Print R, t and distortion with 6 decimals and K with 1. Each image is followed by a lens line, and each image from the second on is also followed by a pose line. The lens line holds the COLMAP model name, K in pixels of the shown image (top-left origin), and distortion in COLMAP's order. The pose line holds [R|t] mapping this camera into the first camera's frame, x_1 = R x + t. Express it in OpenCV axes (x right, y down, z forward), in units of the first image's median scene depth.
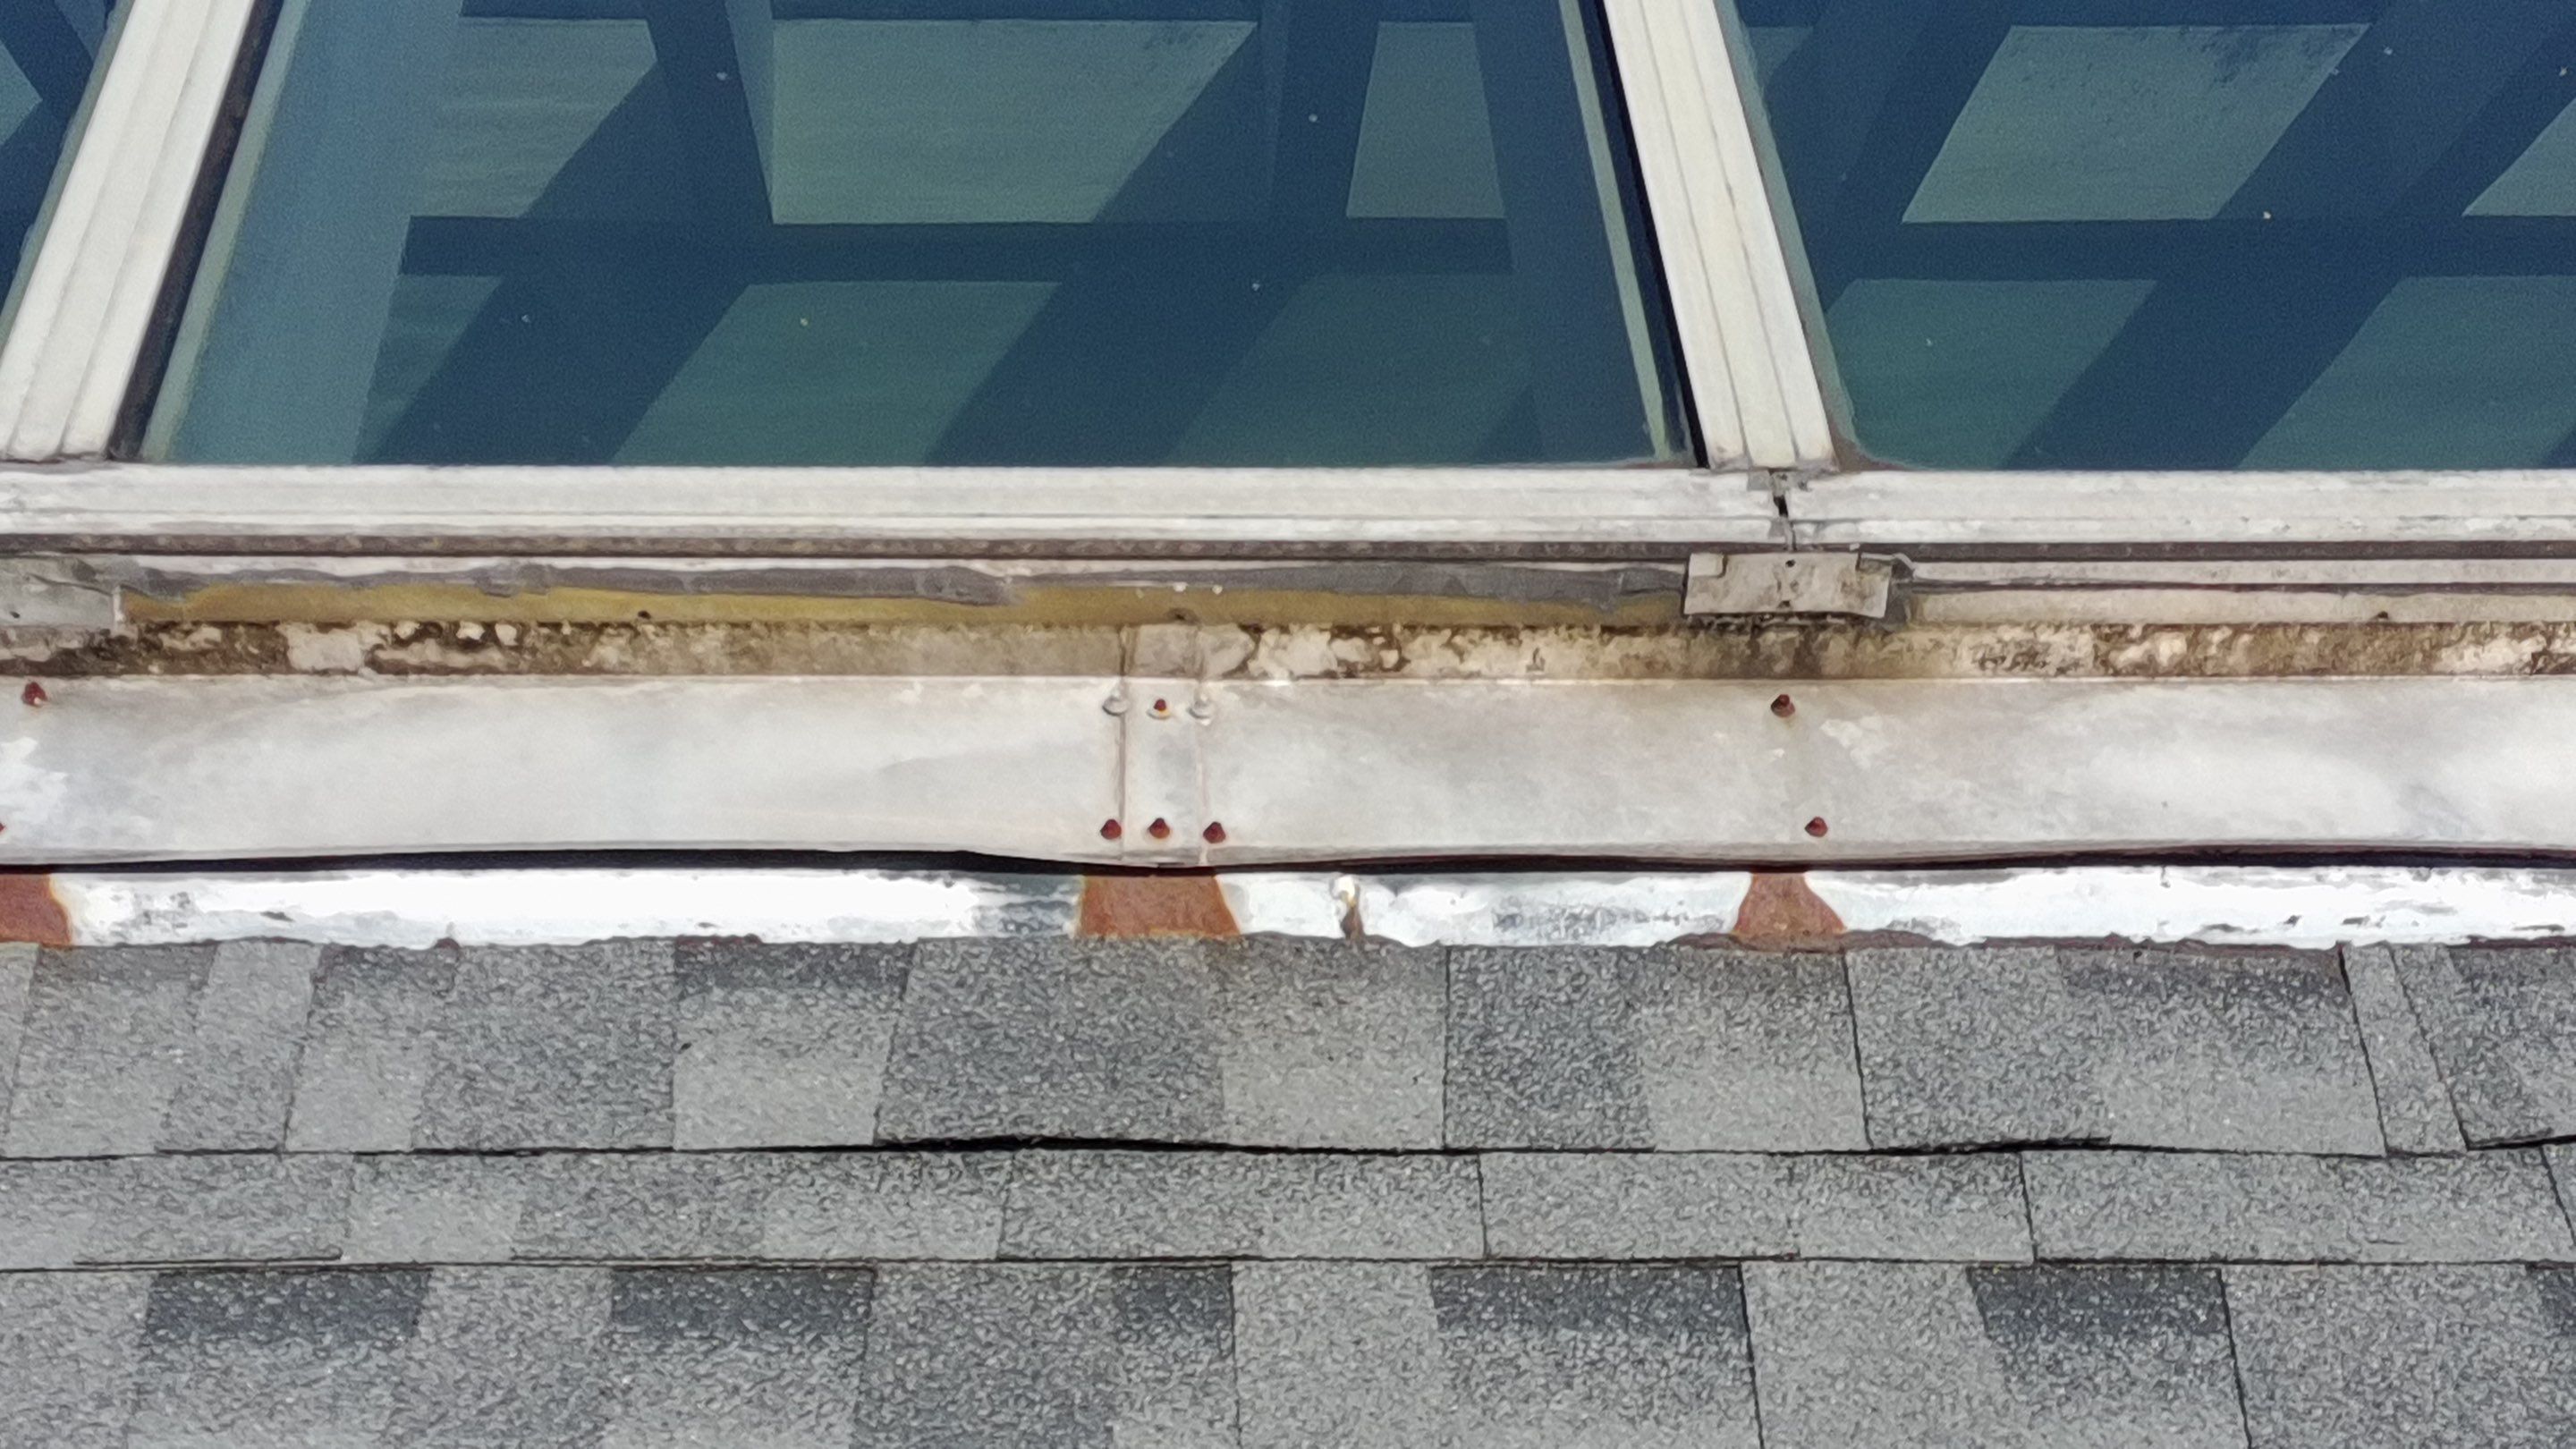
lens RADIAL K [[3985.8, 0, 1292.1], [0, 3985.8, 743.8], [0, 0, 1]] dist [0.023224, 0.000000]
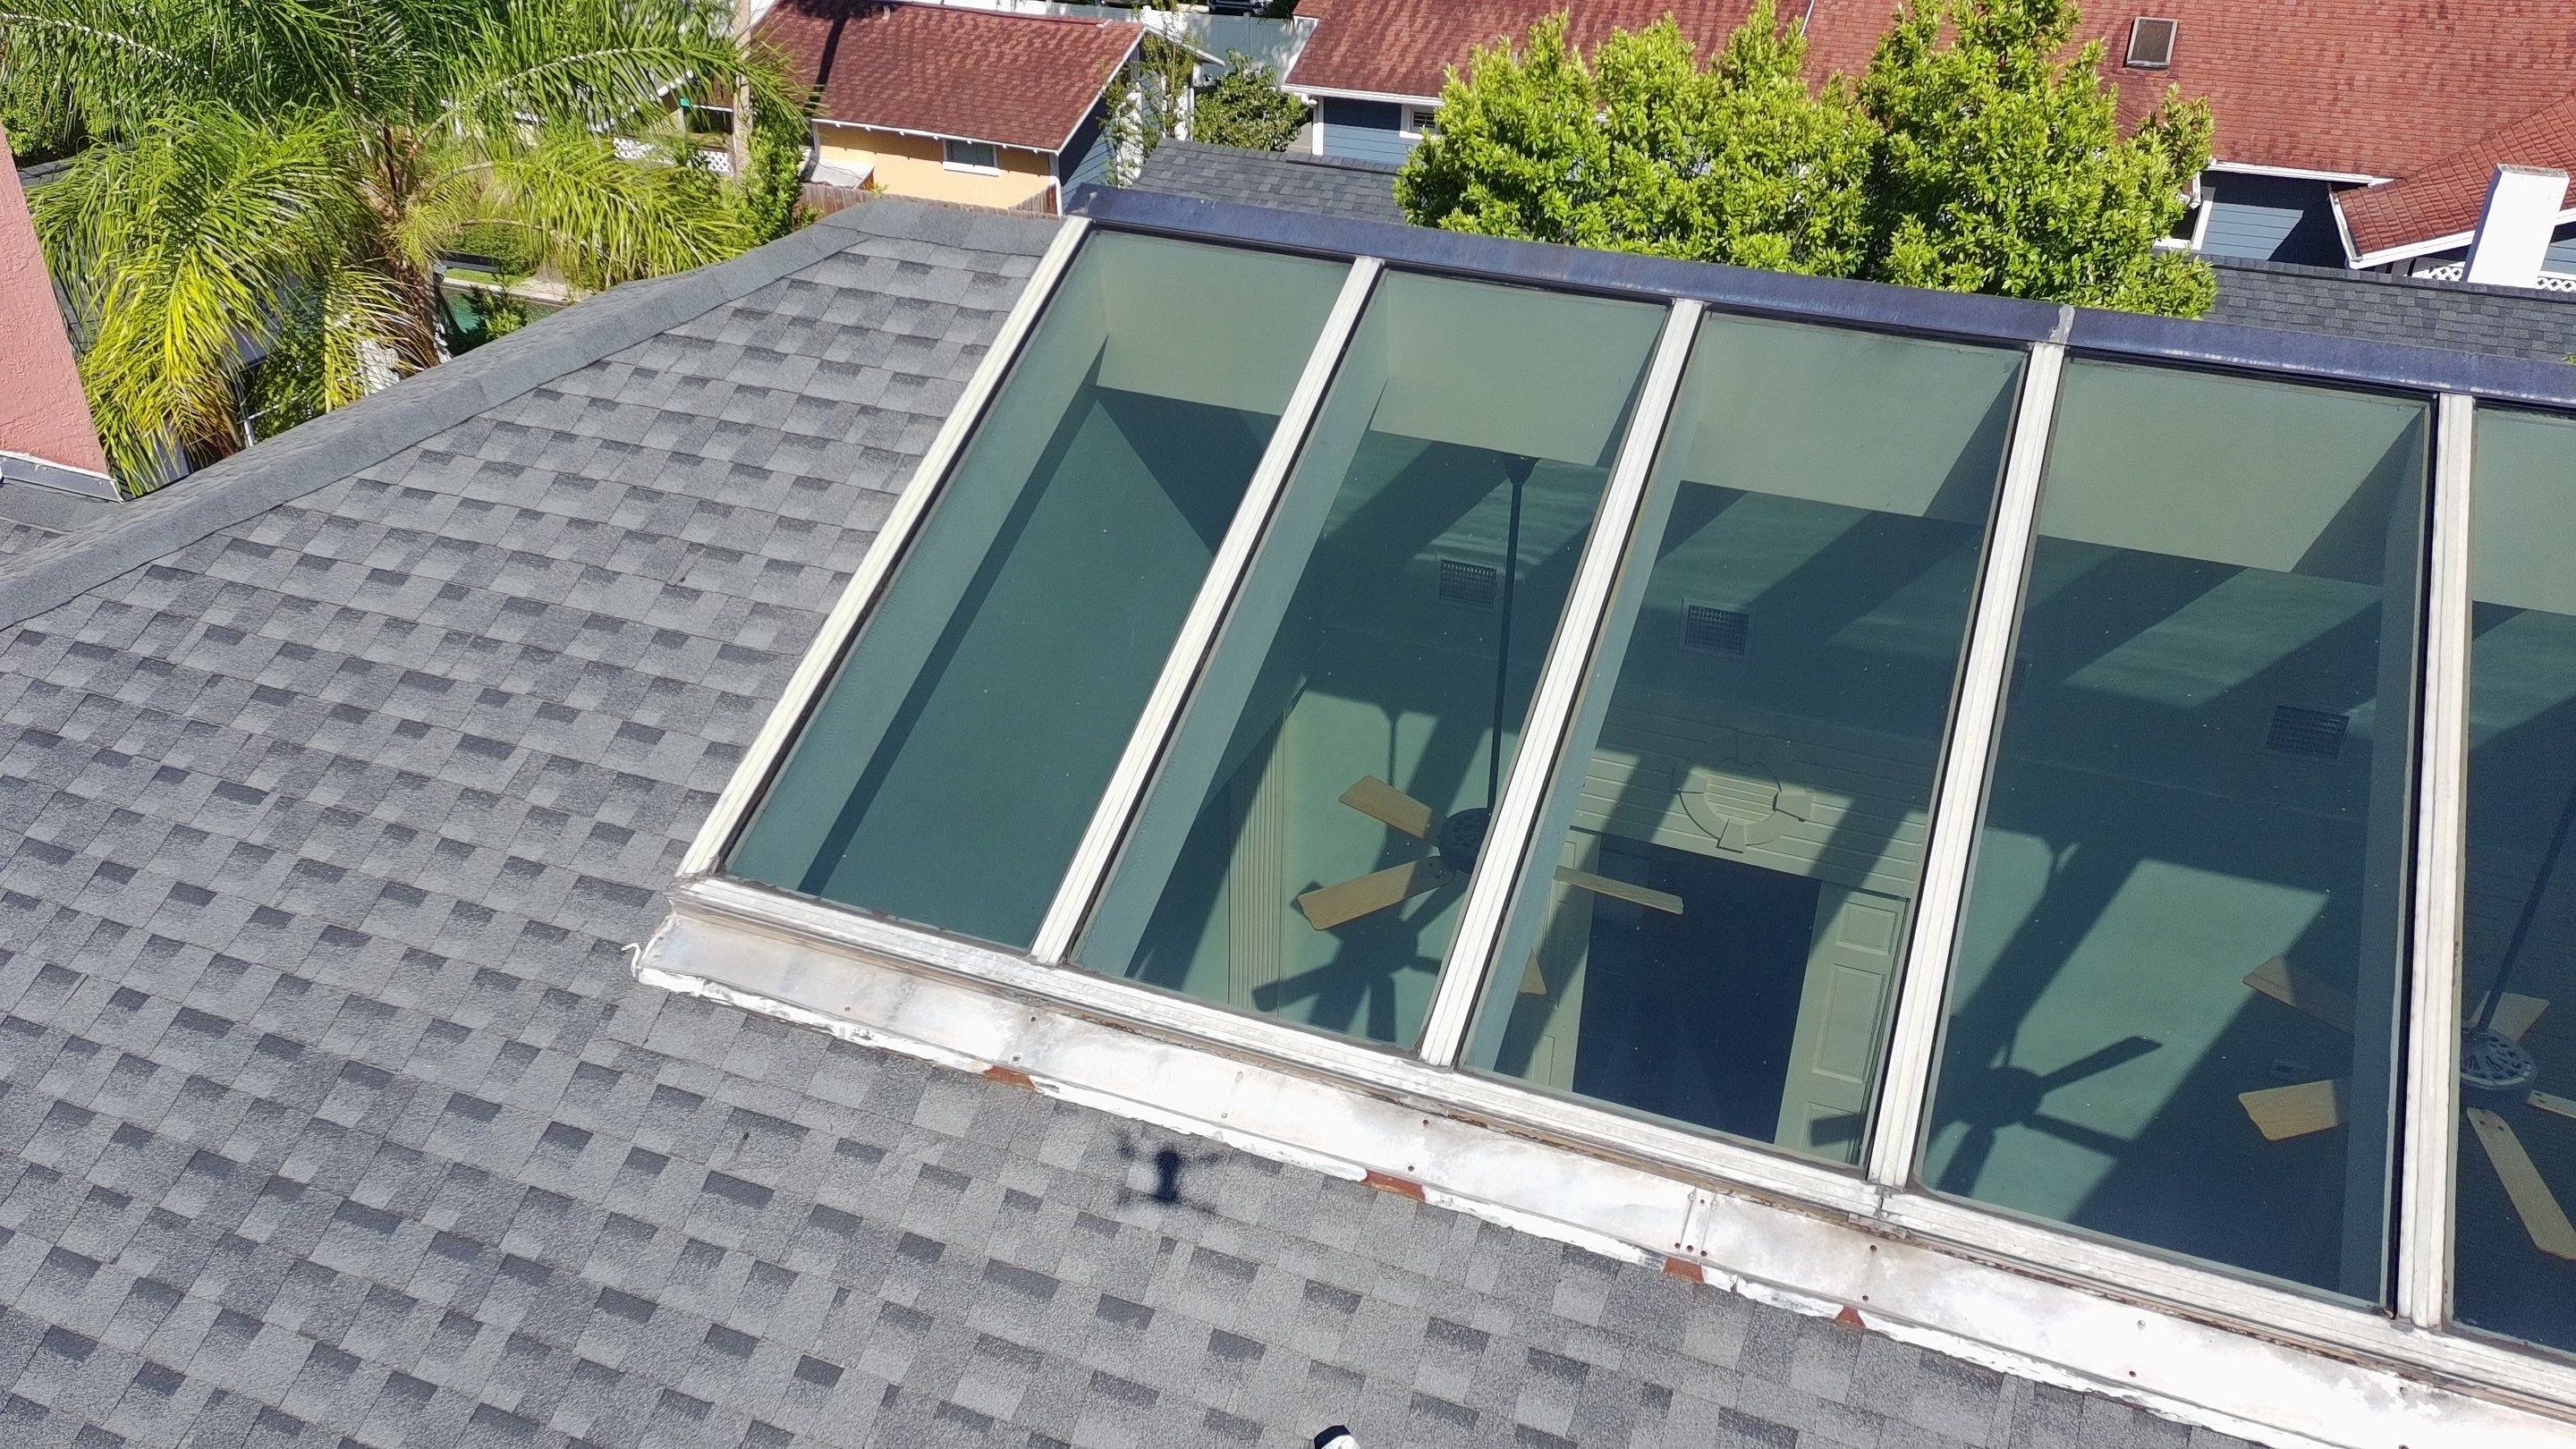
lens RADIAL K [[1980.9, 0, 1282.8], [0, 1980.9, 728.3], [0, 0, 1]] dist [0.075700, -0.075475]
pose [[0.909701, 0.211180, -0.357556, 0.193579], [-0.095275, 0.944207, 0.315270, -1.029610], [0.404186, -0.252736, 0.879067, -0.745512]]
